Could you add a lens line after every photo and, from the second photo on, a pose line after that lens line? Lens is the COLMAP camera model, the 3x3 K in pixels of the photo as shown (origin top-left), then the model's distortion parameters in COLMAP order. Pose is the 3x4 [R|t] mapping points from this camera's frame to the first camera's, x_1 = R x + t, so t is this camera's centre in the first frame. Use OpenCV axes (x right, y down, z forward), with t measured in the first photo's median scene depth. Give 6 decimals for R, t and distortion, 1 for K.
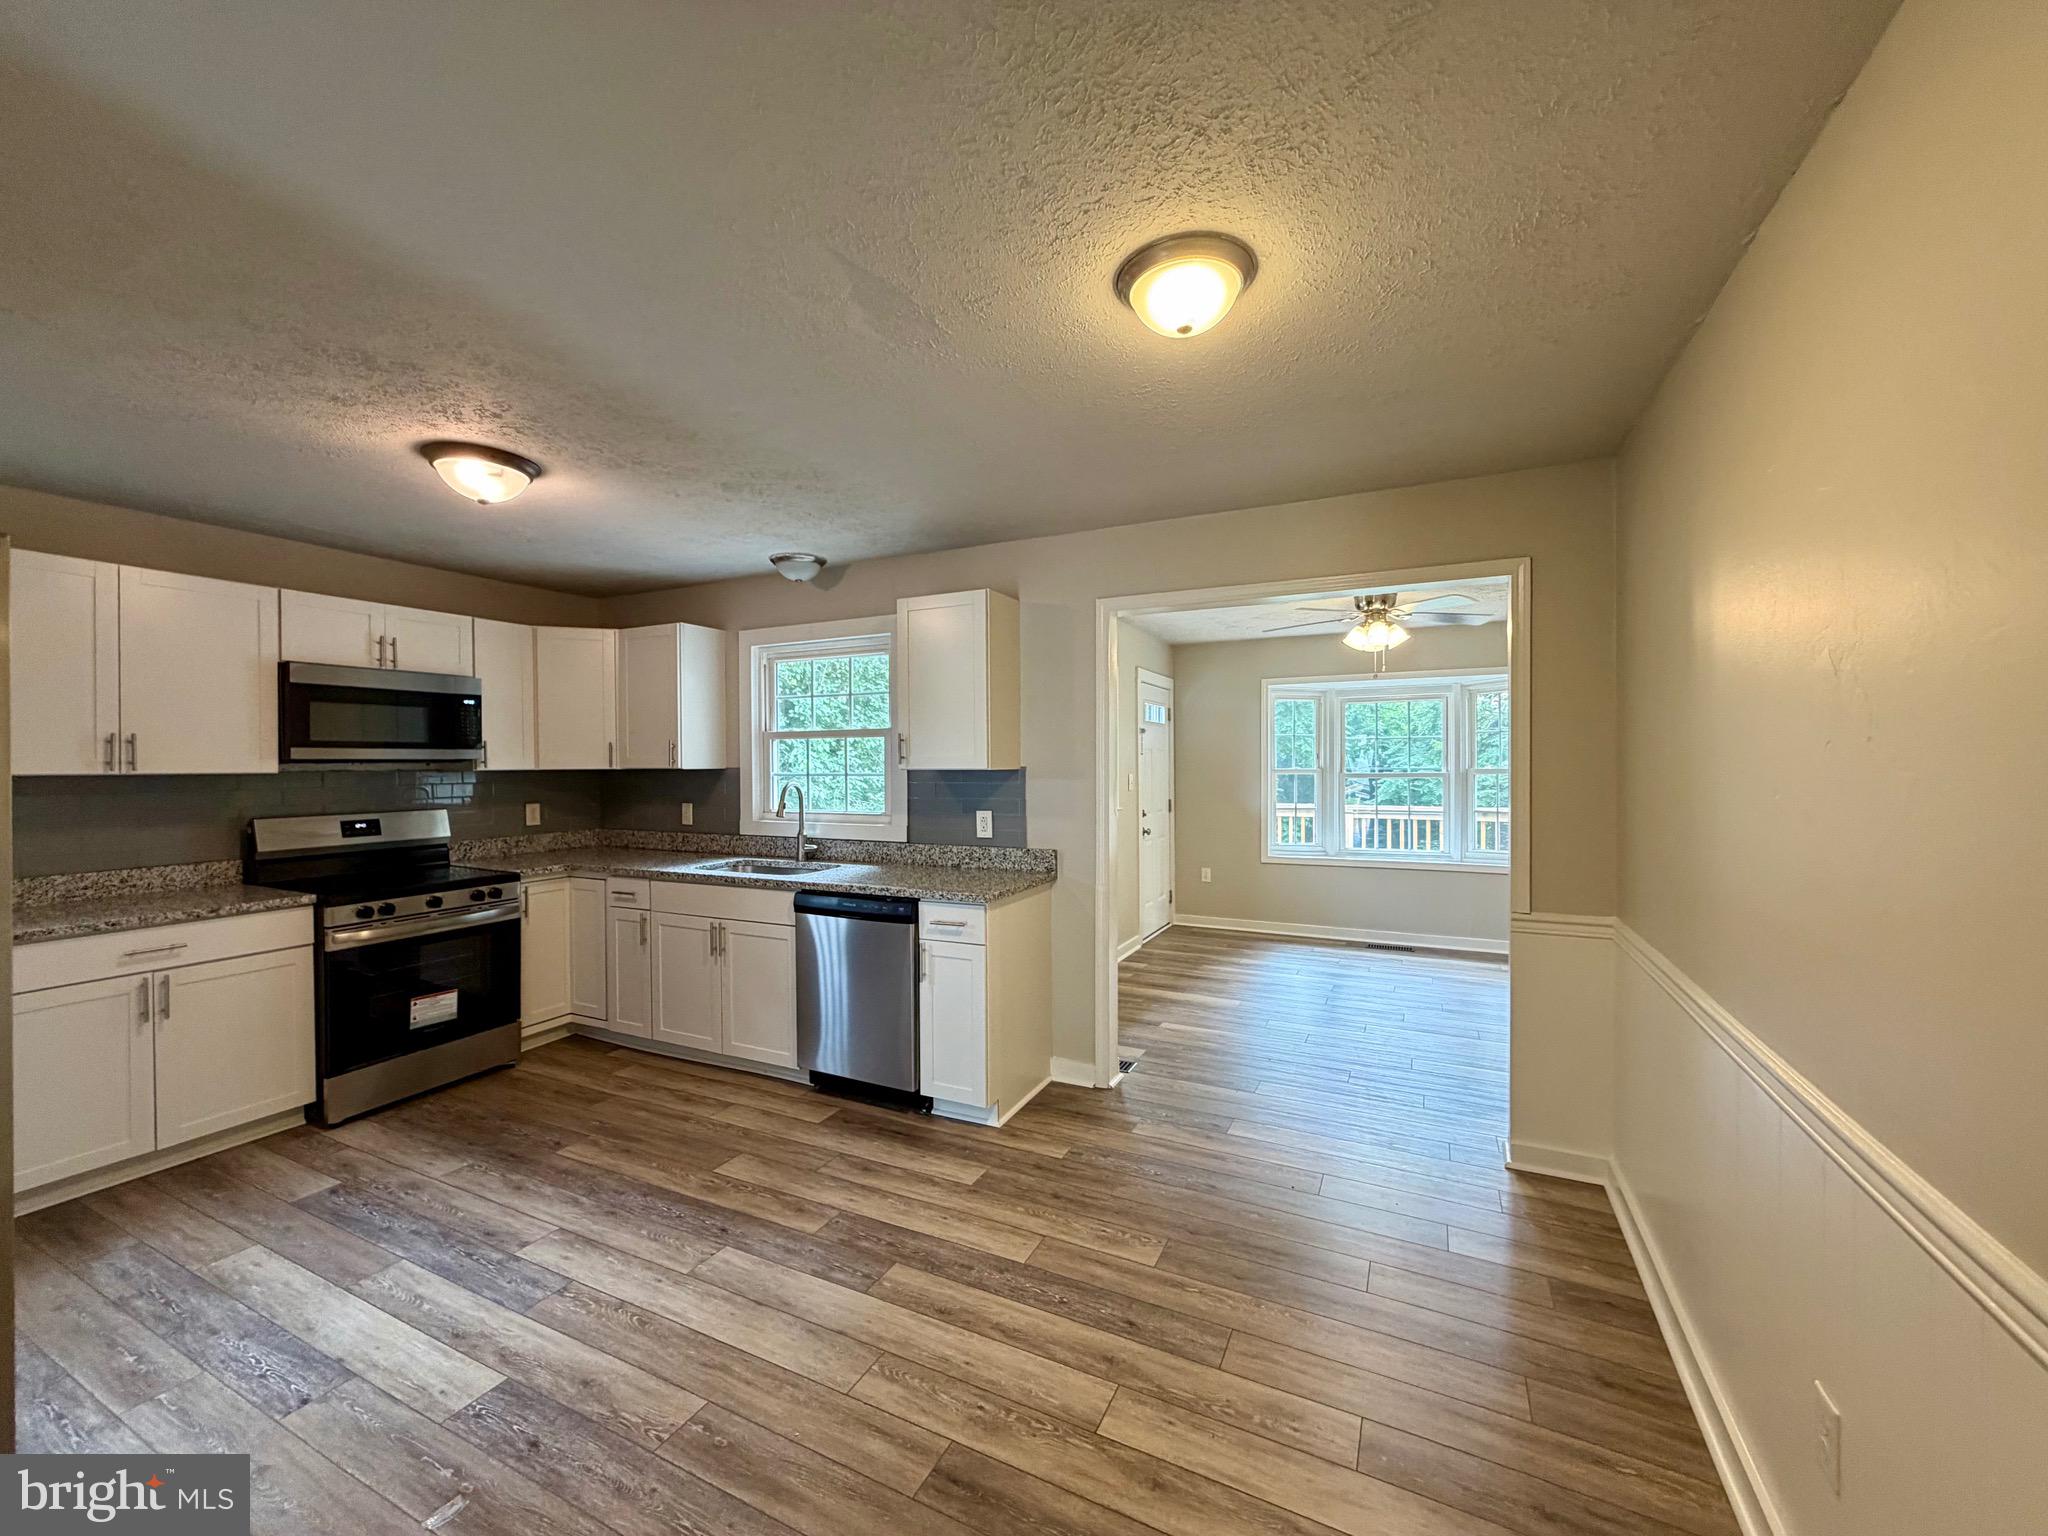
lens RADIAL K [[810.6, 0, 1013.5], [0, 810.6, 772.4], [0, 0, 1]] dist [-0.001894, 0.000536]
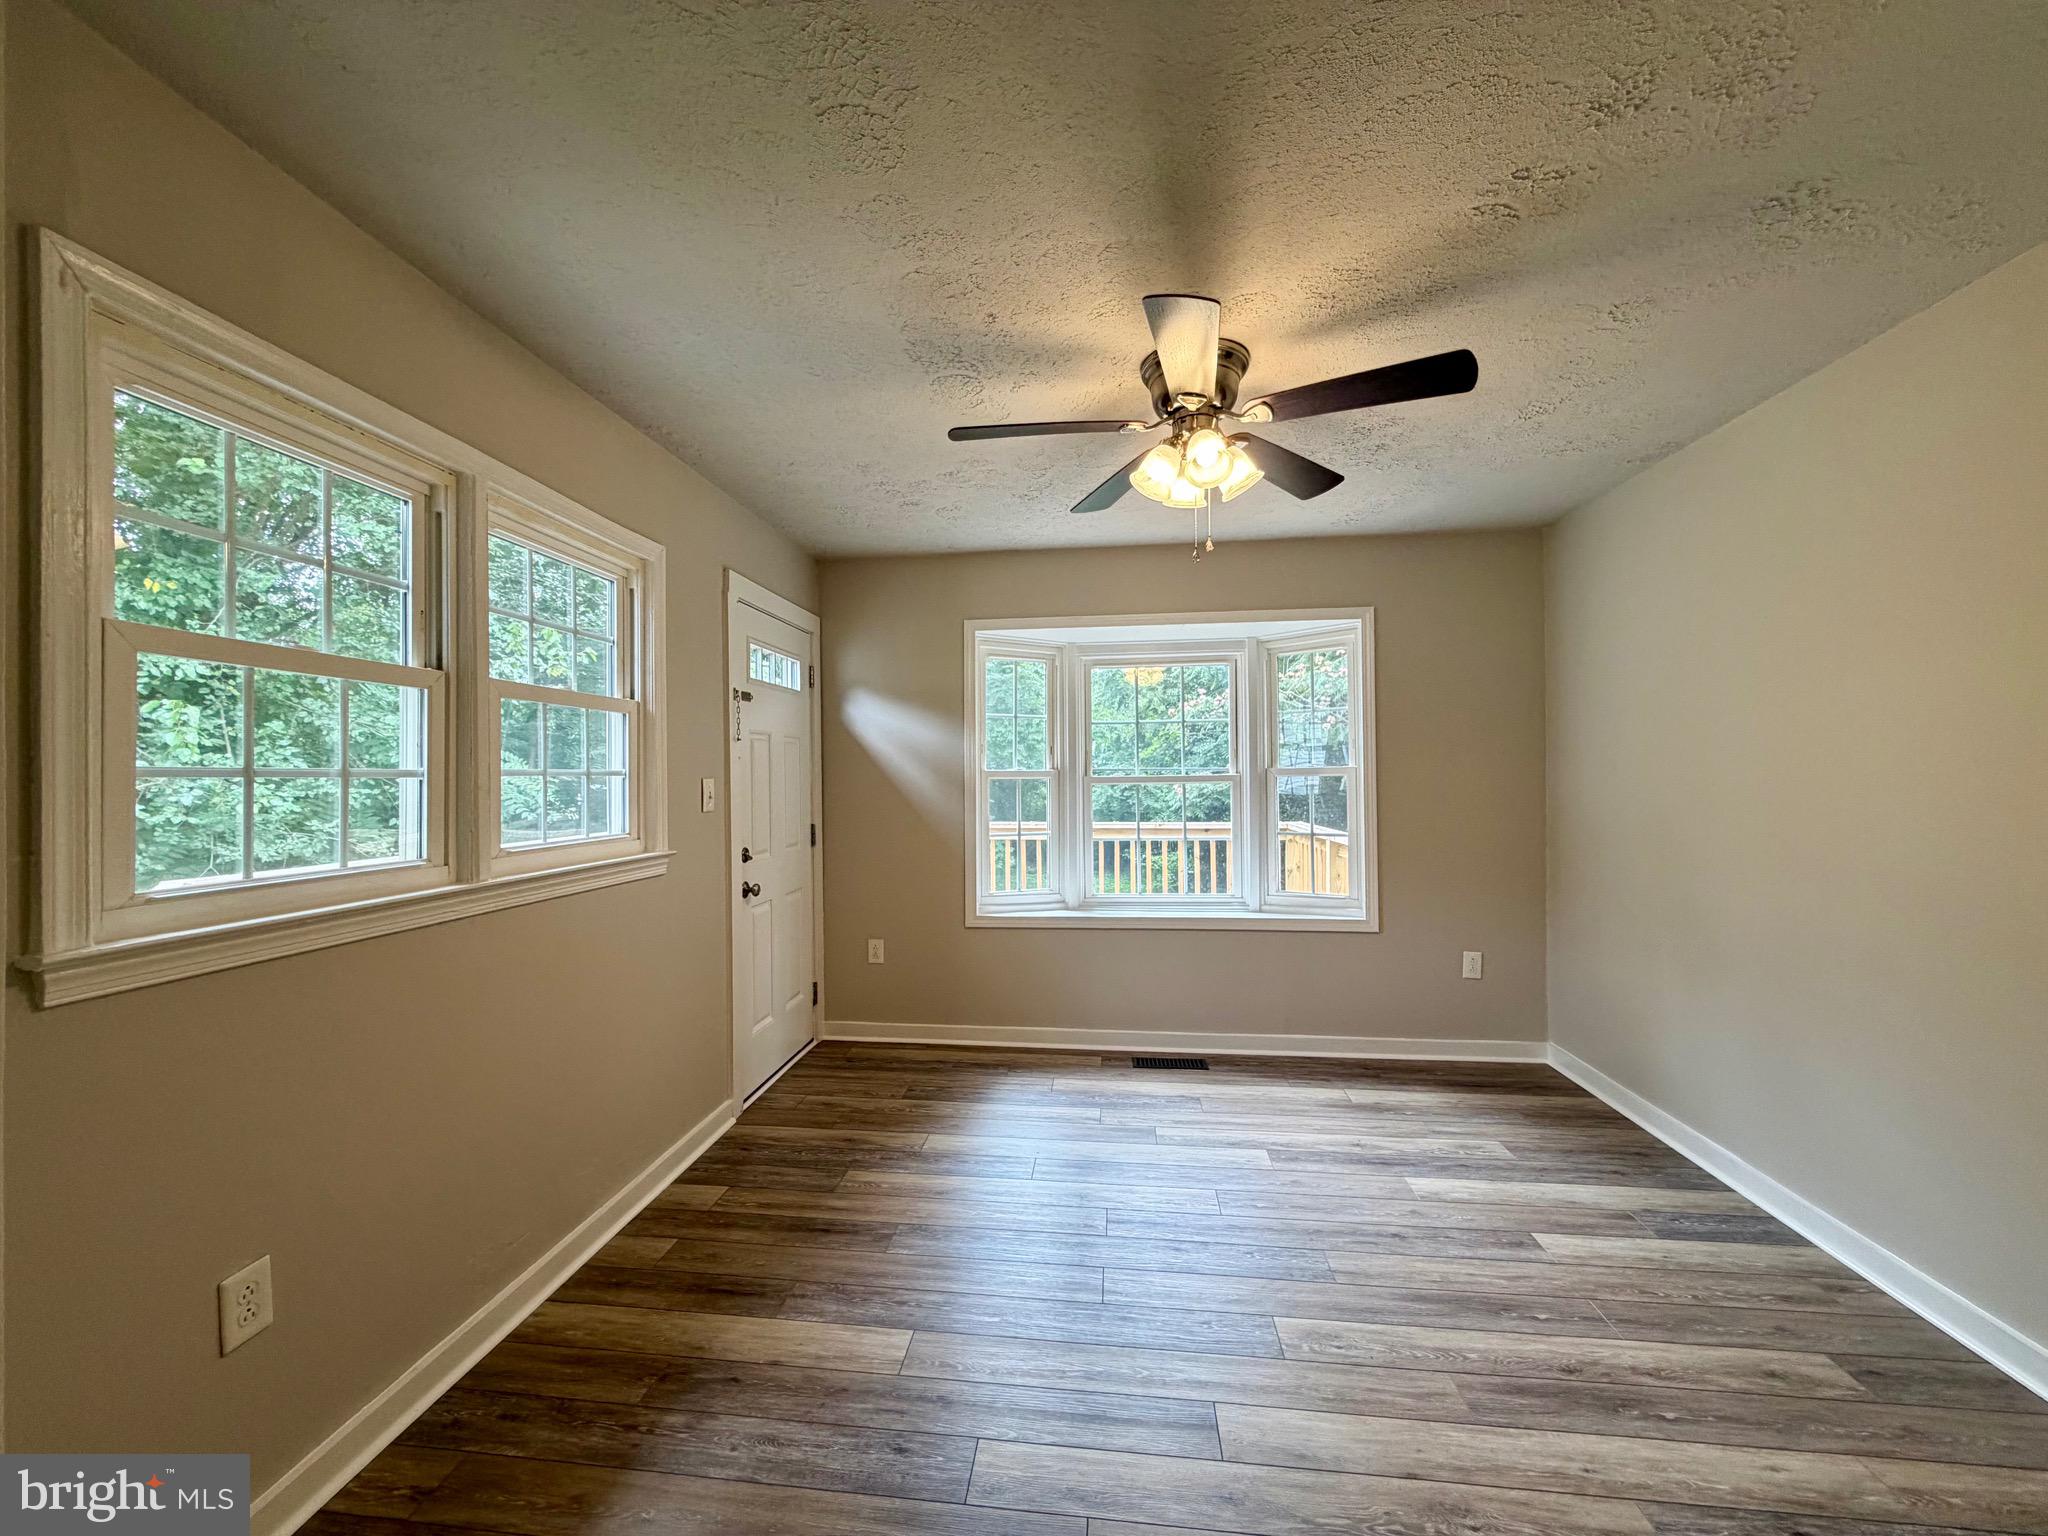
lens RADIAL K [[810.6, 0, 1023.0], [0, 810.6, 775.5], [0, 0, 1]] dist [-0.001894, 0.000536]
pose [[0.936036, -0.000633, 0.351903, 0.138411], [0.006454, 0.999861, -0.015369, 0.008843], [-0.351845, 0.016657, 0.935910, 0.435533]]
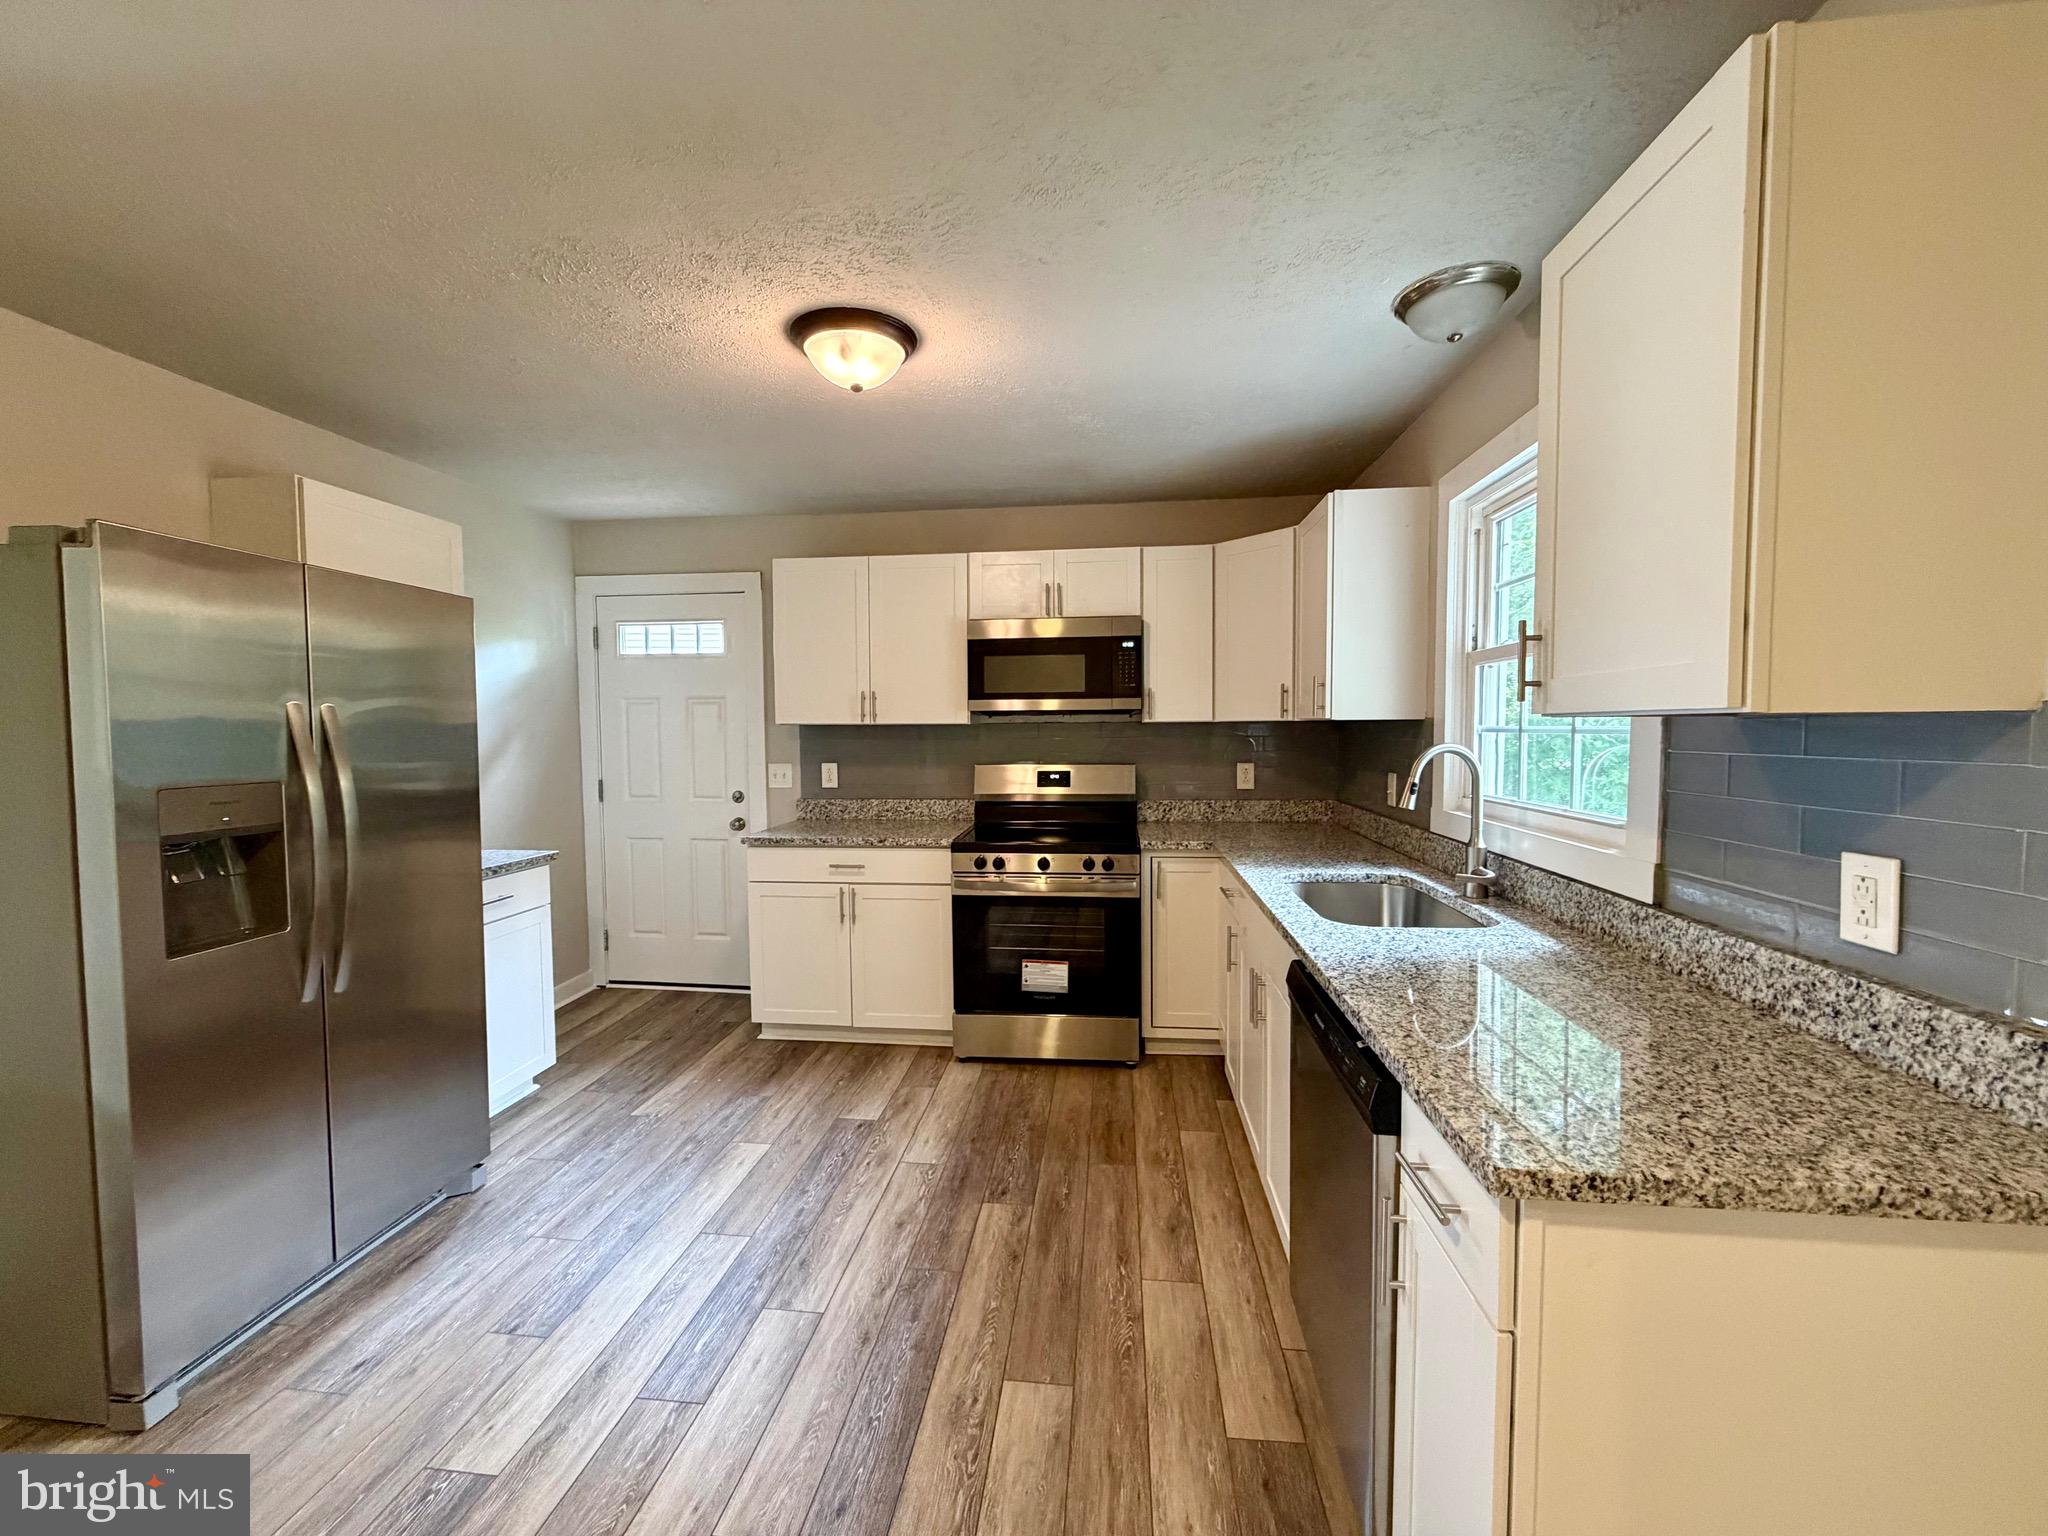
lens RADIAL K [[810.6, 0, 1017.2], [0, 810.6, 772.1], [0, 0, 1]] dist [-0.001894, 0.000536]
pose [[0.342804, 0.056169, -0.937726, 0.166994], [-0.007184, 0.998338, 0.057173, 0.003507], [0.939379, -0.012863, 0.342638, 0.780669]]
